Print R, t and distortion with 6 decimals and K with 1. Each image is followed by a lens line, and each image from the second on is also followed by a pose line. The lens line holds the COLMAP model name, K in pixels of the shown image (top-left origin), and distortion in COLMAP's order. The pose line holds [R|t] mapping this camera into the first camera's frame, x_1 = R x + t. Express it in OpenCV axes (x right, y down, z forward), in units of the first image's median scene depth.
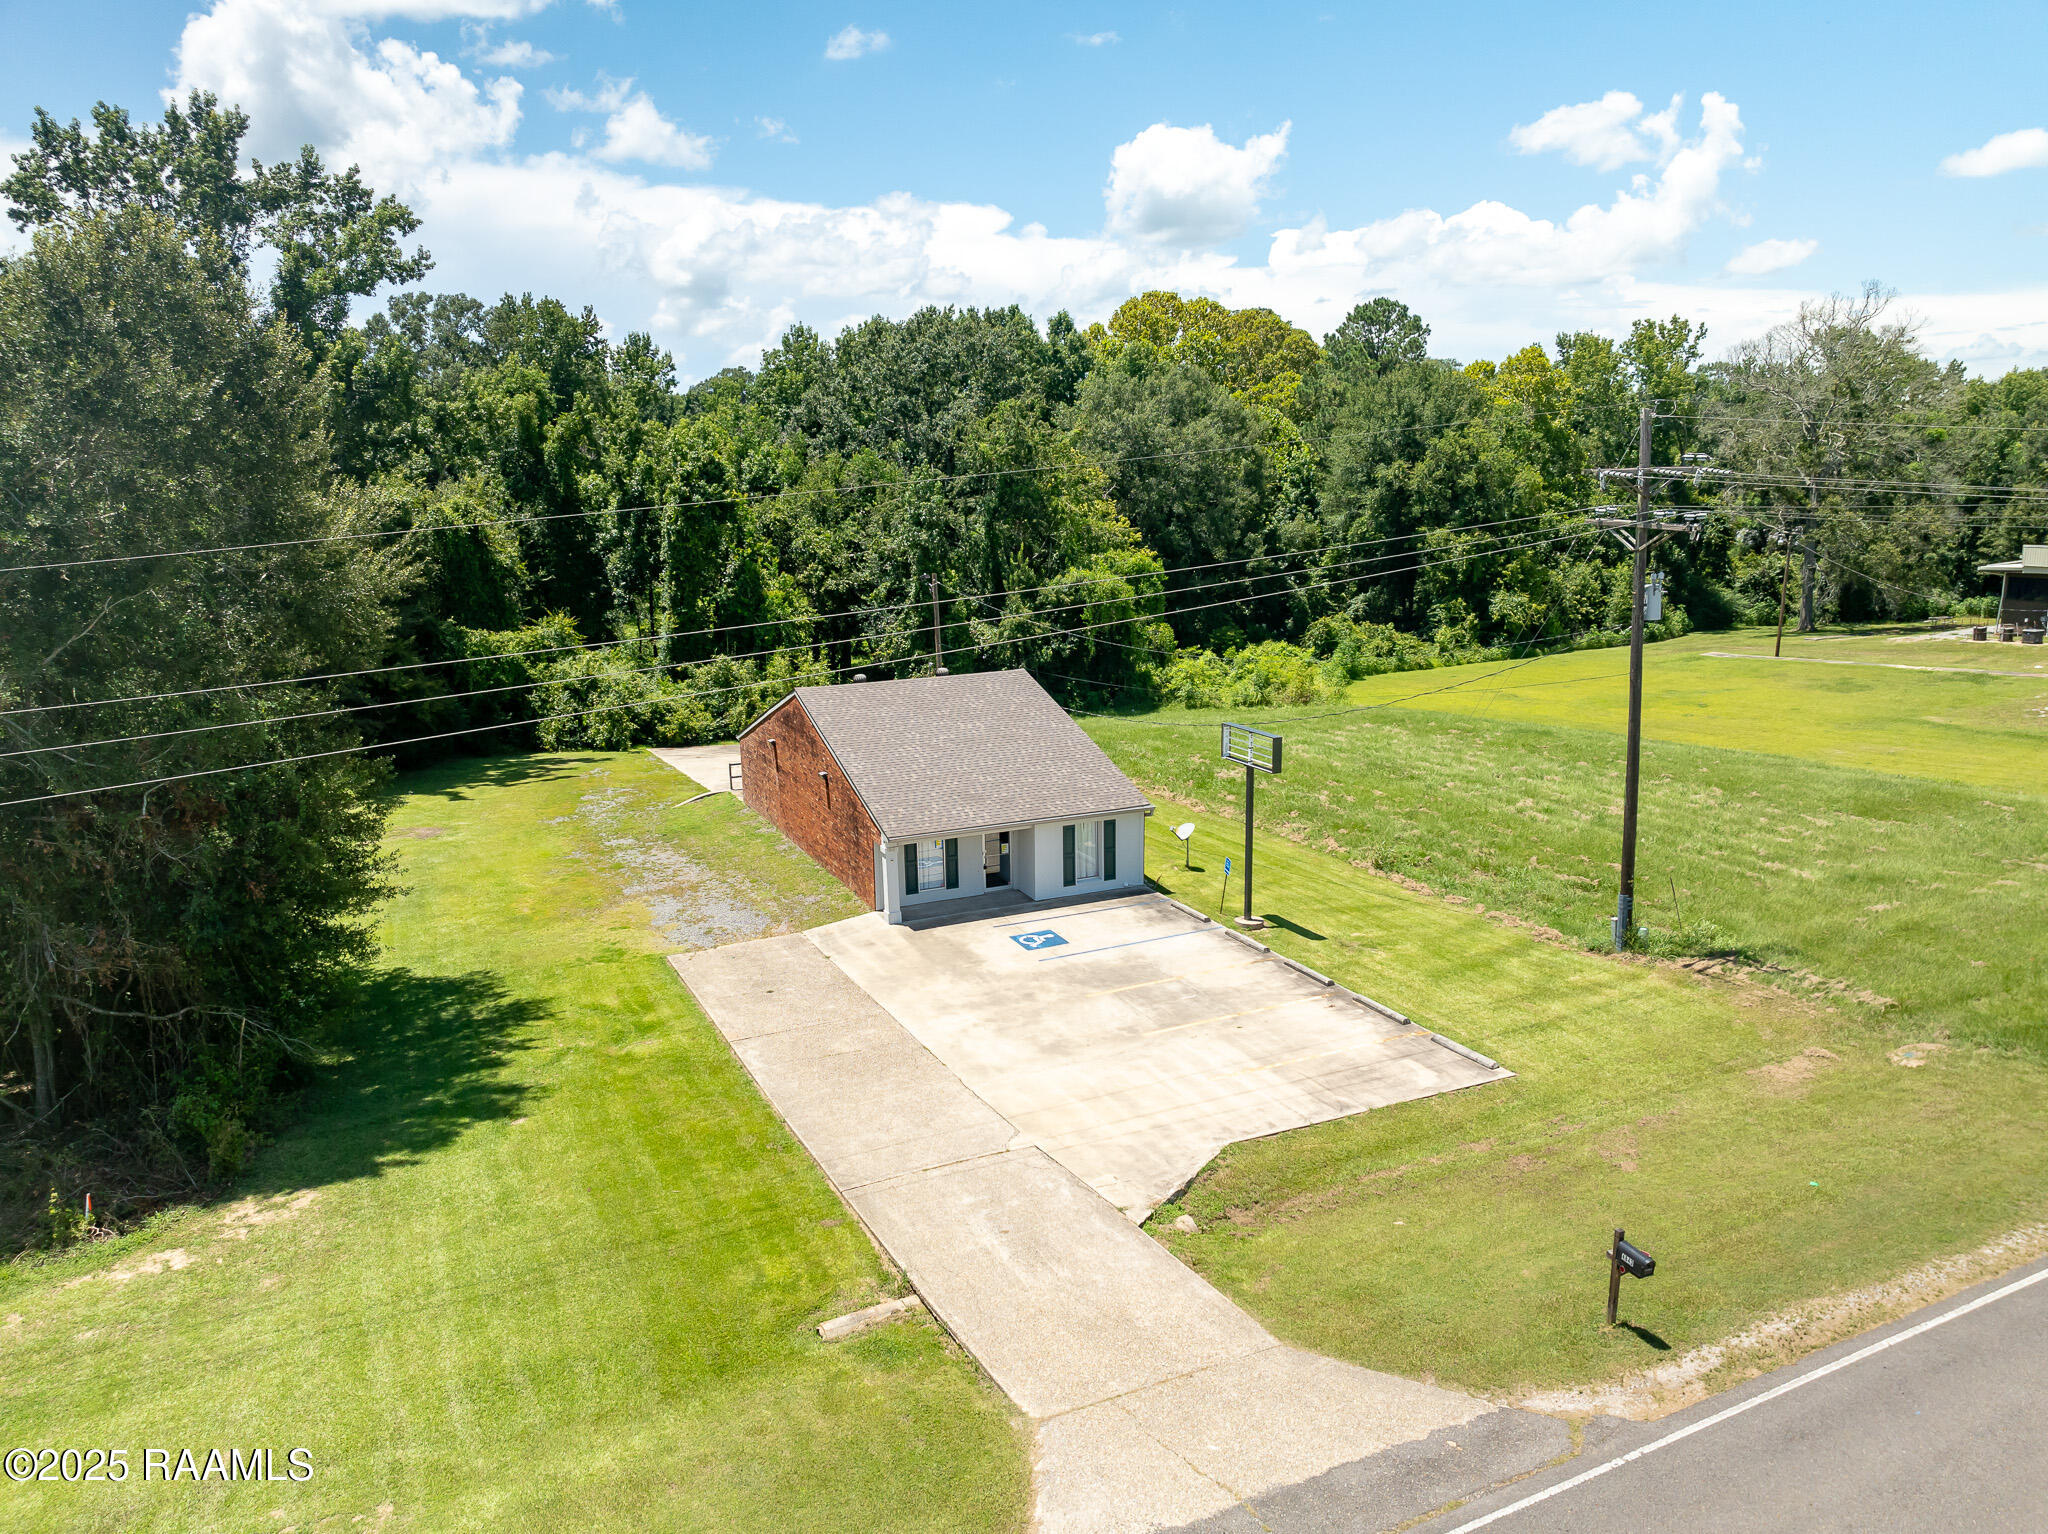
lens RADIAL K [[1440.8, 0, 1023.9], [0, 1440.8, 764.3], [0, 0, 1]] dist [-0.008741, -0.000581]
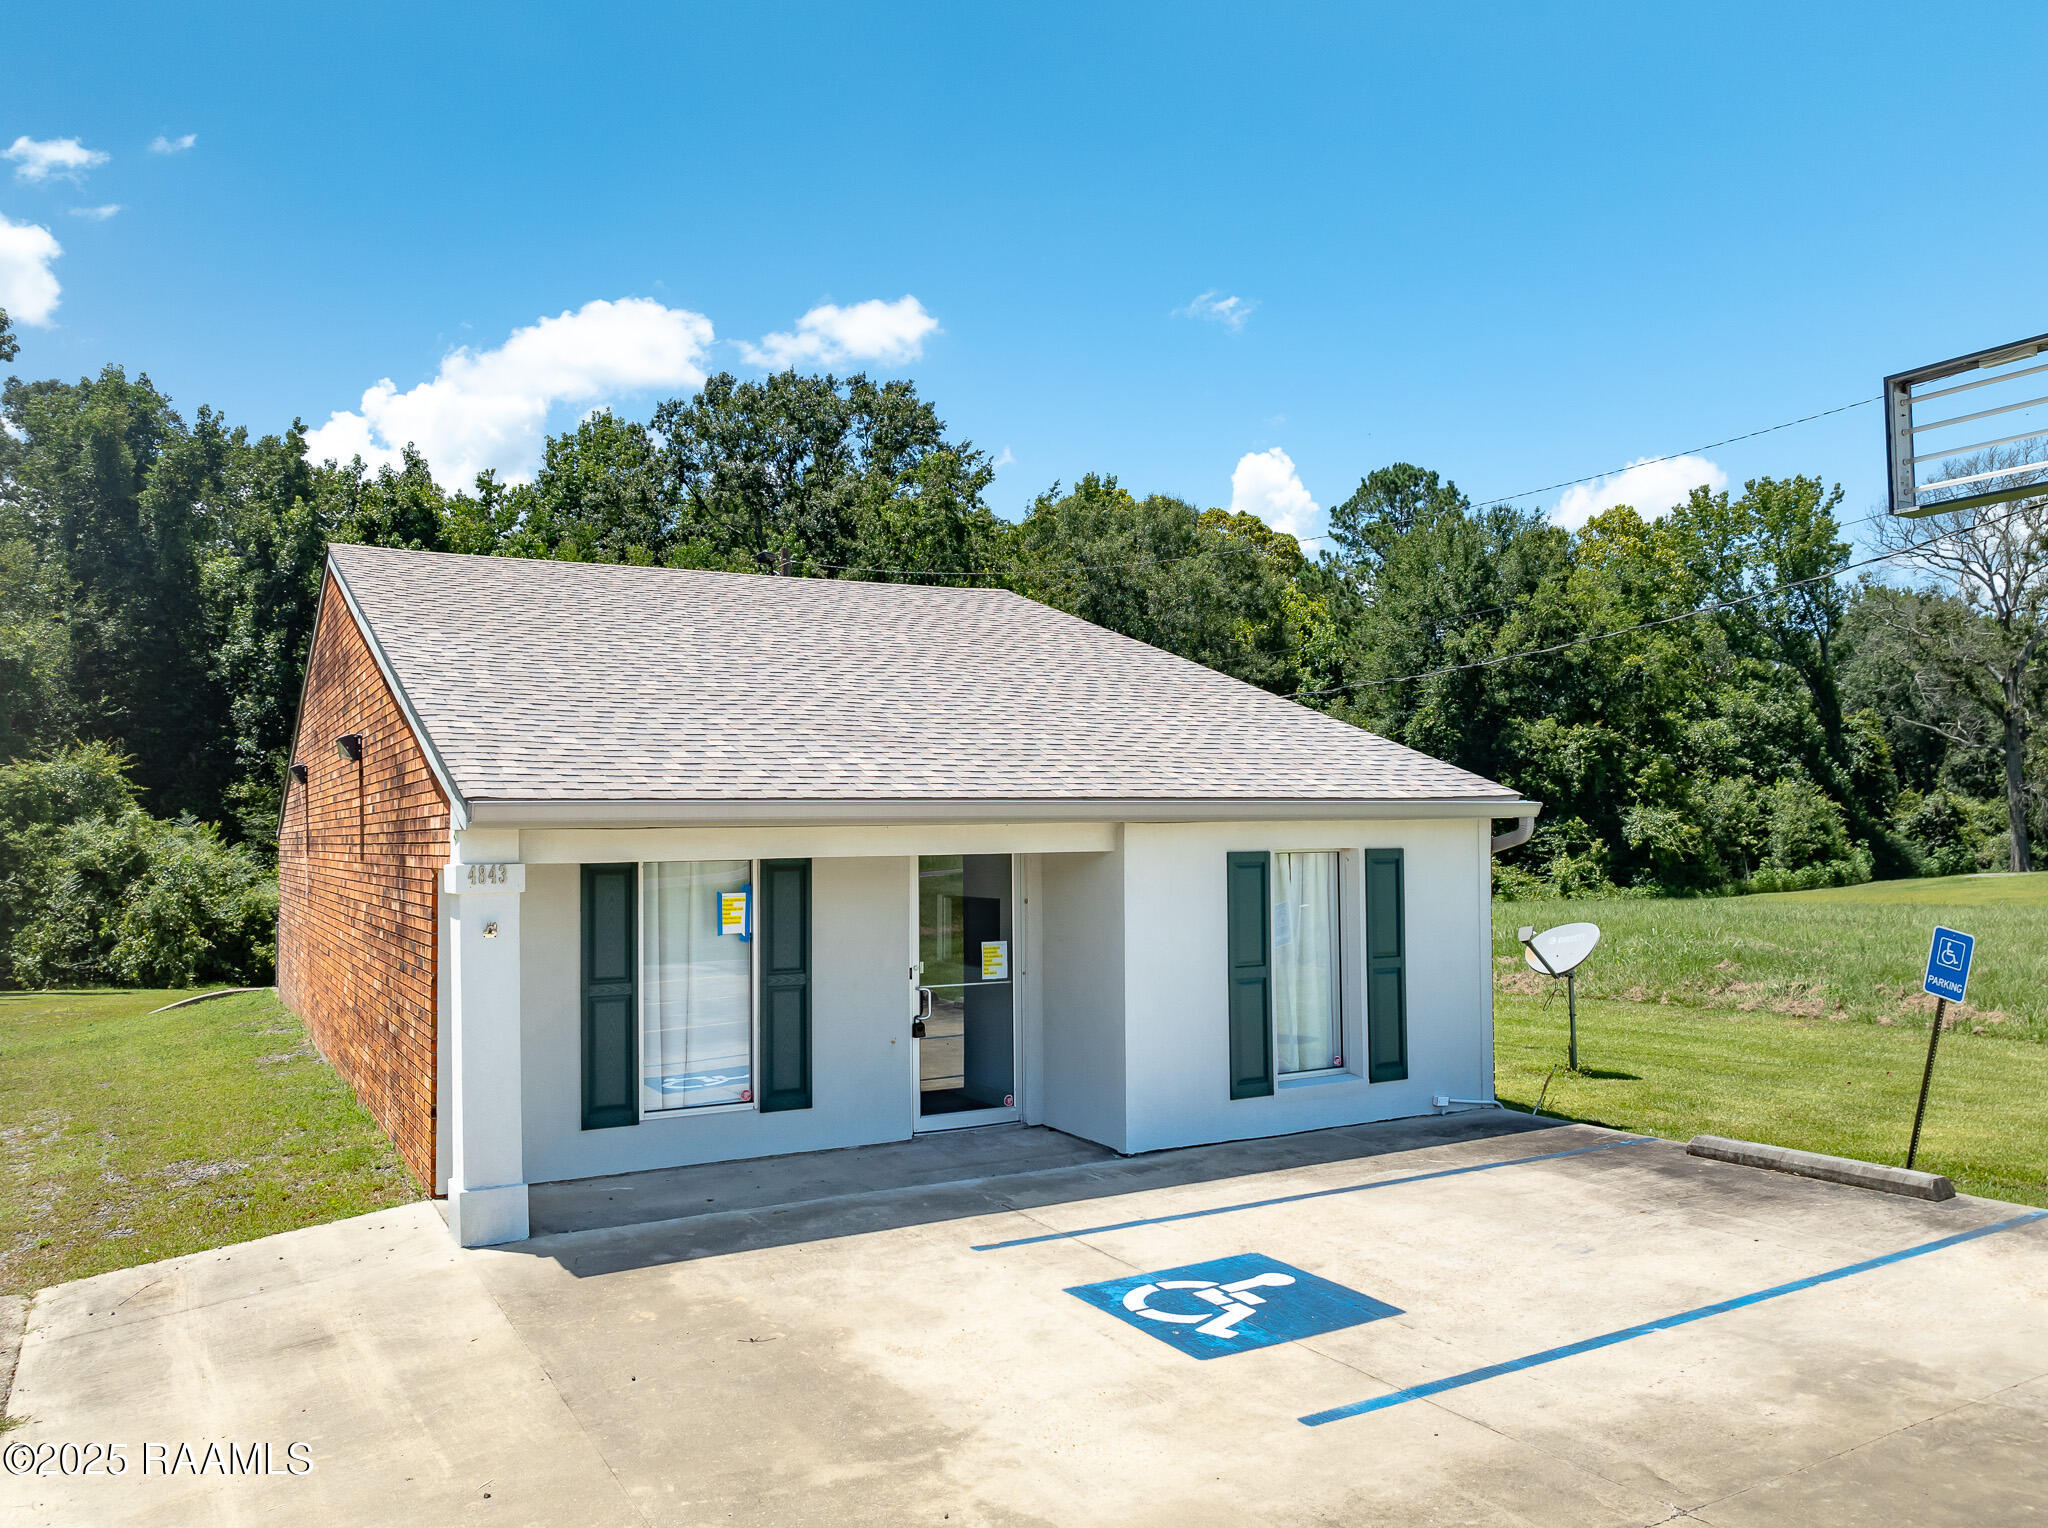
lens RADIAL K [[1553.5, 0, 1064.3], [0, 1553.5, 788.9], [0, 0, 1]] dist [-0.044824, 0.003863]
pose [[0.994808, 0.011449, 0.101121, -0.013077], [0.012935, 0.971367, -0.237233, 0.042326], [-0.100941, 0.237310, 0.966175, 0.321001]]
